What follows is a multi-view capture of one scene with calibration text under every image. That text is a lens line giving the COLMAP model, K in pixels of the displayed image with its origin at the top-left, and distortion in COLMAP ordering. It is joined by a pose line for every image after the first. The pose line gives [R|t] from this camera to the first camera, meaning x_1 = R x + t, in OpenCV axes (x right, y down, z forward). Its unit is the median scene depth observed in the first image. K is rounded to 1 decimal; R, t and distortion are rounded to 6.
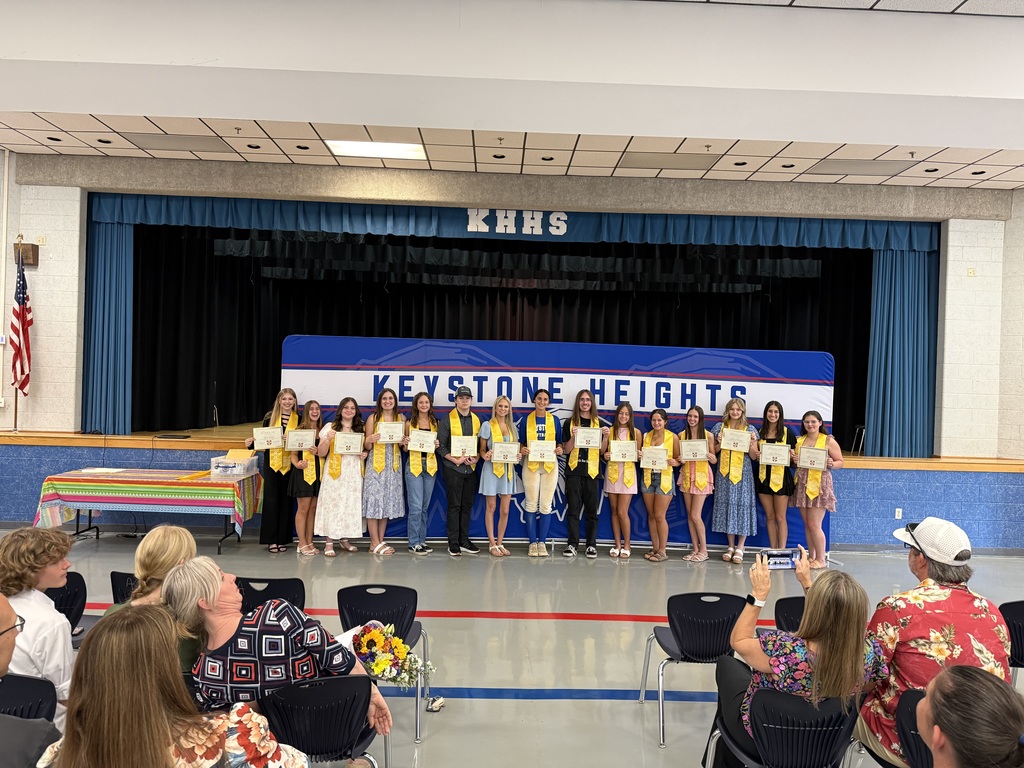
lens RADIAL K [[706.0, 0, 512.0], [0, 706.0, 384.0], [0, 0, 1]] dist [0.092419, -0.140372]
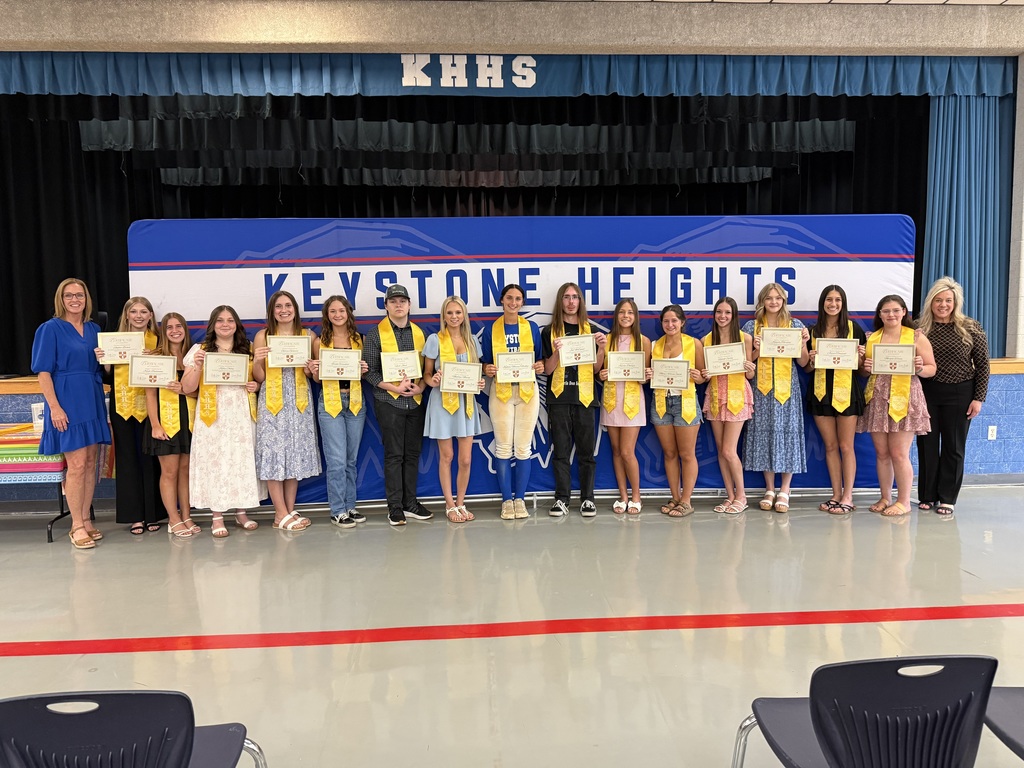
lens RADIAL K [[721.3, 0, 512.0], [0, 721.3, 384.0], [0, 0, 1]] dist [0.001132, -0.000102]
pose [[0.998421, -0.048885, 0.027678, 0.019743], [0.046221, 0.994883, 0.089843, 0.040705], [-0.031928, -0.088422, 0.995571, 0.277745]]
